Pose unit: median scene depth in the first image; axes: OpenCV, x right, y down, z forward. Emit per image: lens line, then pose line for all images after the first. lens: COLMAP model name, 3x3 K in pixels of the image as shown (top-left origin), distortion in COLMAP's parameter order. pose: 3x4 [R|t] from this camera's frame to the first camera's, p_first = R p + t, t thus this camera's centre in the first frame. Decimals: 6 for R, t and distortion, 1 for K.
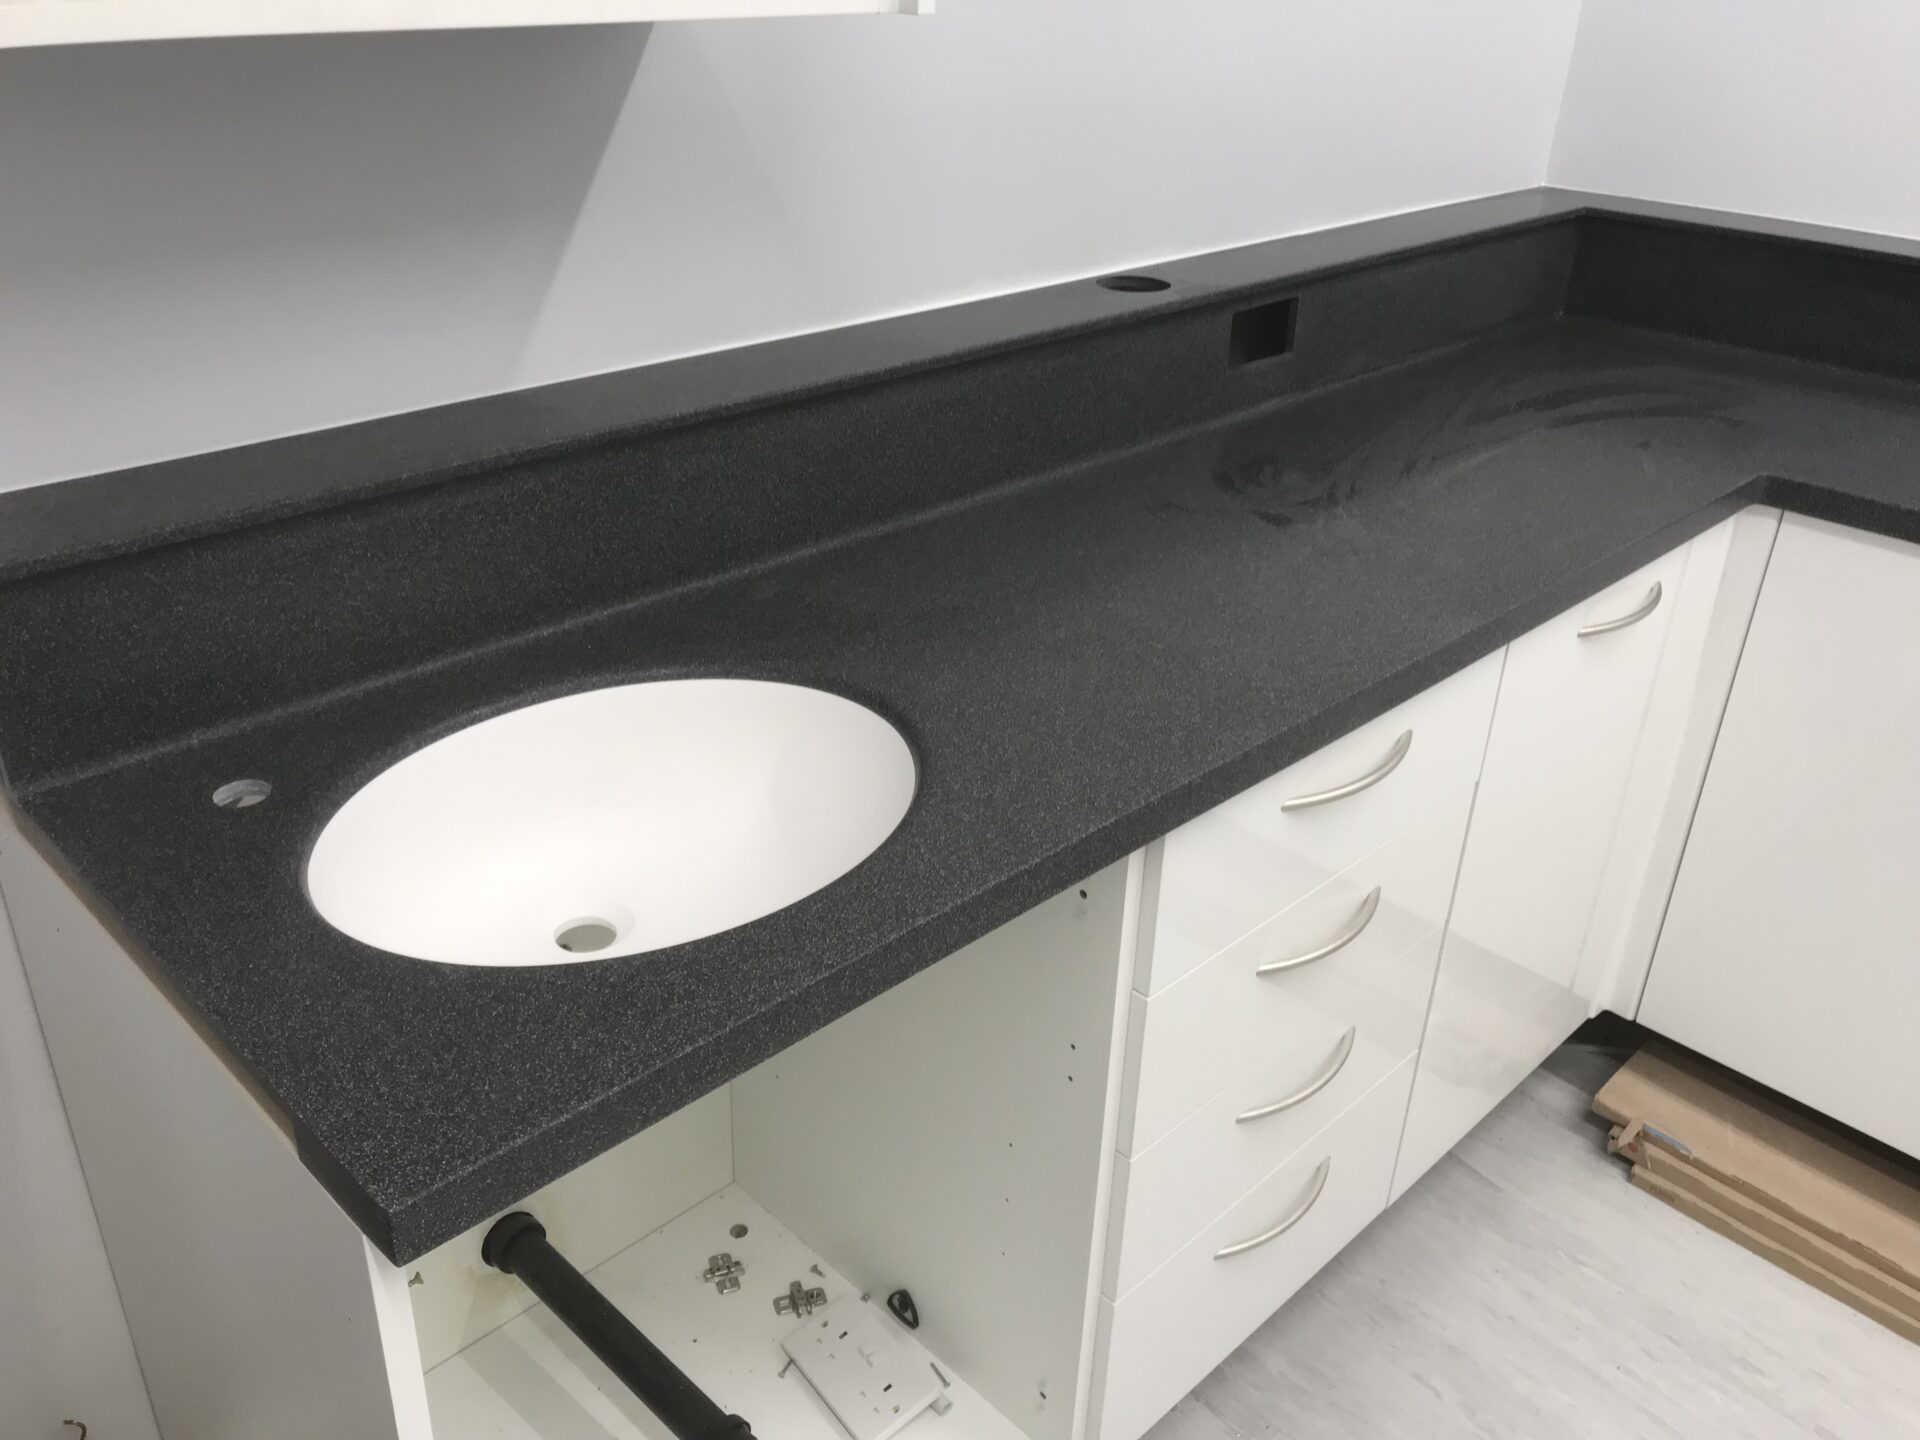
lens RADIAL K [[1585.4, 0, 960.0], [0, 1585.4, 720.0], [0, 0, 1]] dist [0.030896, -0.005938]
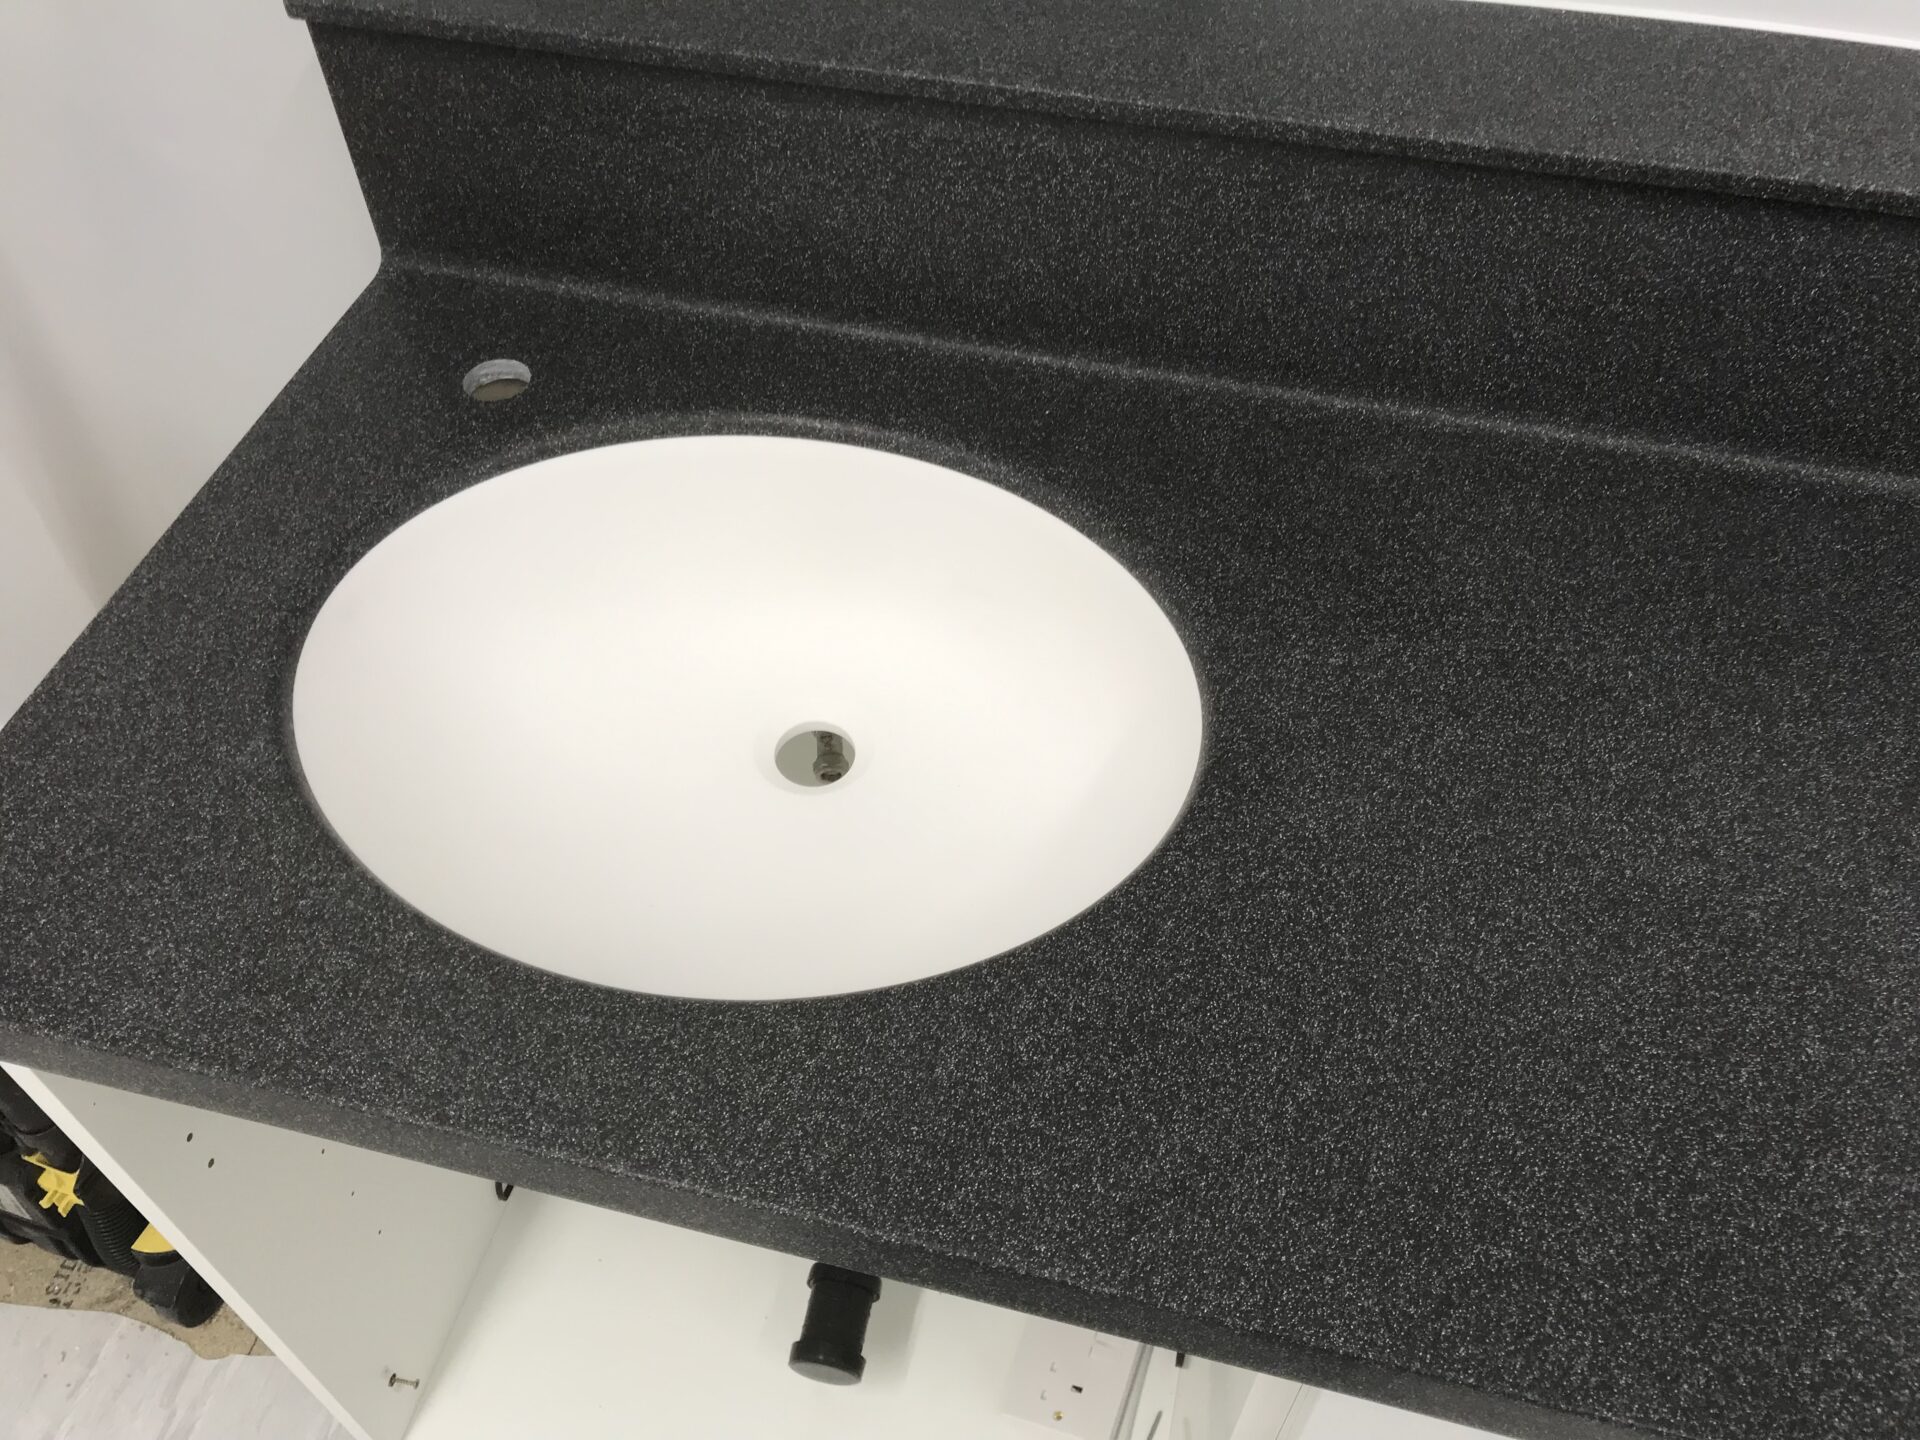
lens RADIAL K [[1593.1, 0, 960.0], [0, 1593.1, 720.0], [0, 0, 1]] dist [0.060194, -0.065297]
pose [[0.520540, 0.625991, -0.580666, 0.201559], [-0.377893, 0.778739, 0.500761, -0.248024], [0.765660, -0.041237, 0.641923, 0.500442]]
